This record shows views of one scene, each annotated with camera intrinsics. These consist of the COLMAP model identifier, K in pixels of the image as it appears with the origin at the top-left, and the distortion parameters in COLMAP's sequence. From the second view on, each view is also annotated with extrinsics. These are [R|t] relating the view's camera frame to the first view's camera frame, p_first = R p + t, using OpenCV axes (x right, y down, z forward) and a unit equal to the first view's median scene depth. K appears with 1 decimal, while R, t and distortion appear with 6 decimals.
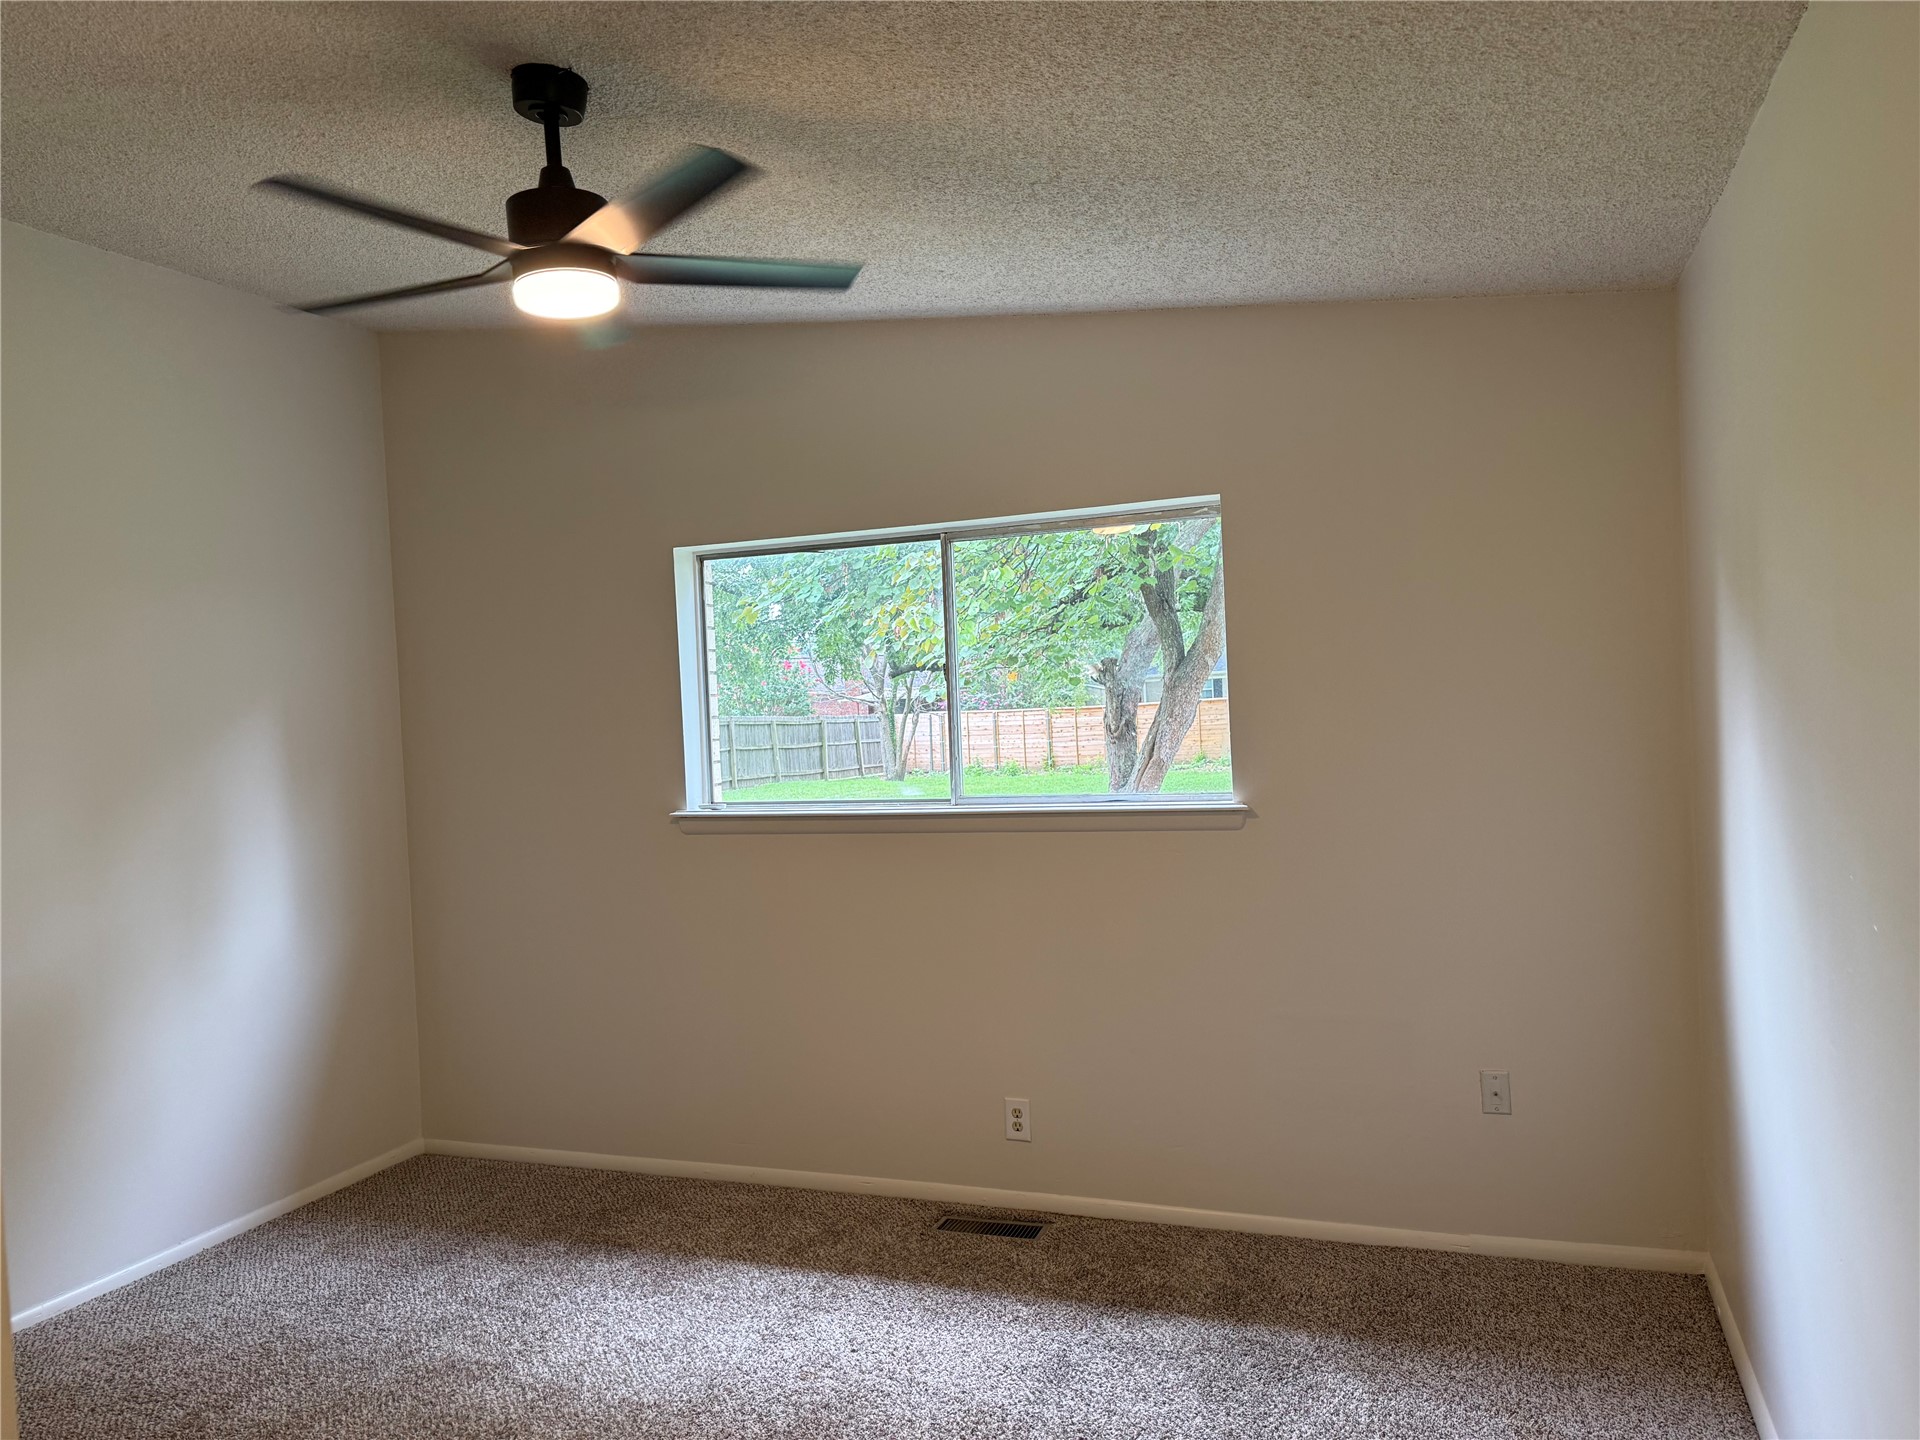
lens RADIAL K [[1324.7, 0, 960.0], [0, 1324.7, 720.0], [0, 0, 1]] dist [-0.003822, -0.002387]
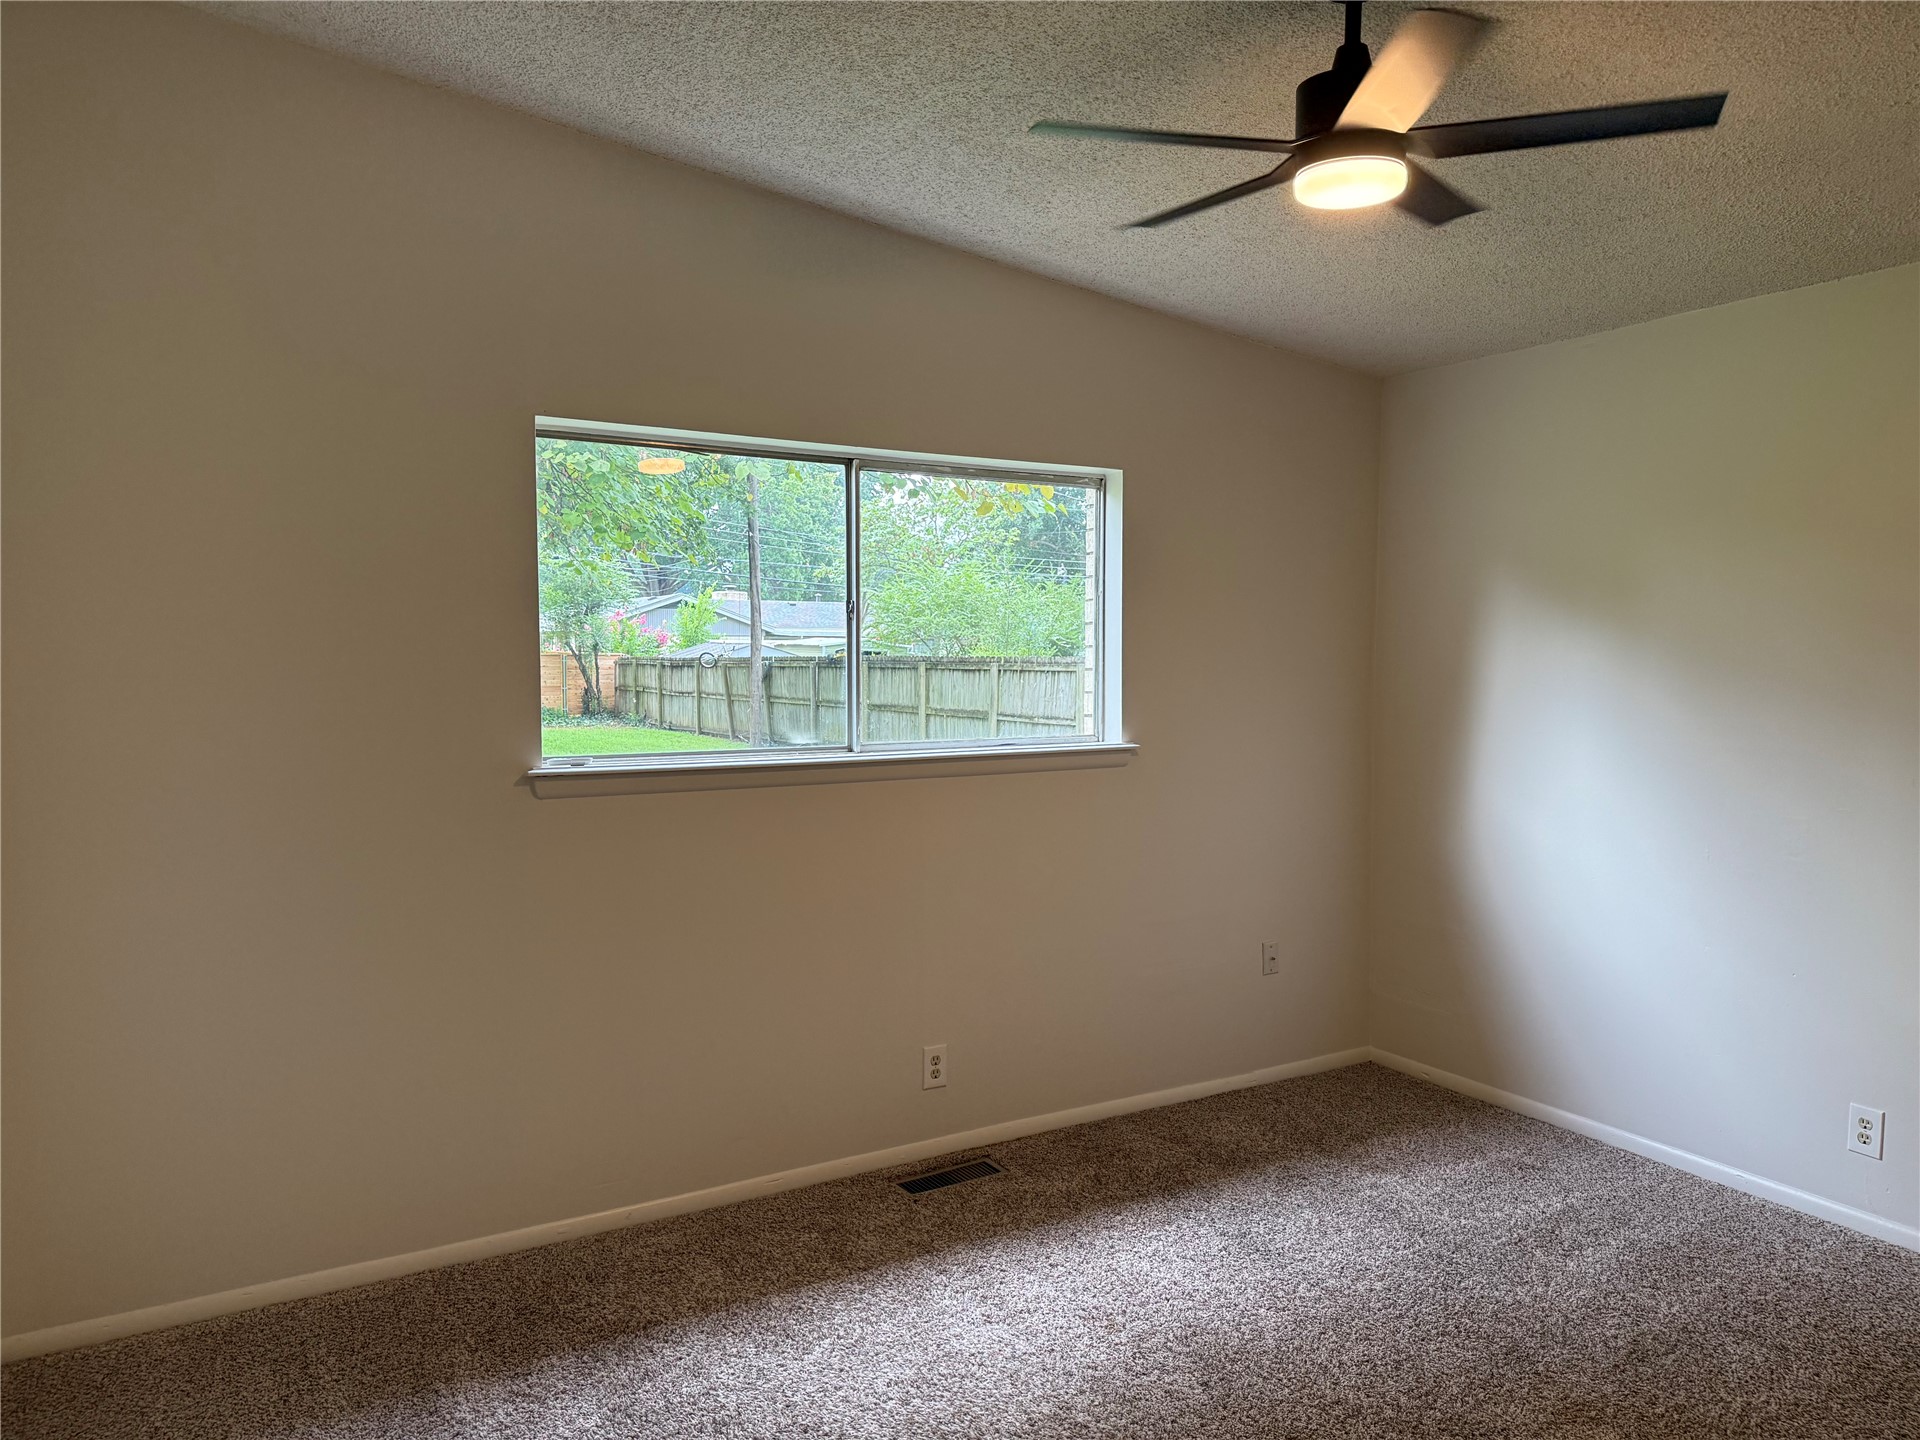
lens RADIAL K [[1338.5, 0, 960.0], [0, 1338.5, 720.0], [0, 0, 1]] dist [0.010704, 0.000606]
pose [[0.624201, 0.001936, 0.781261, -0.765857], [-0.021772, 0.999652, 0.014918, 0.028126], [-0.780960, -0.026321, 0.624026, 0.384871]]
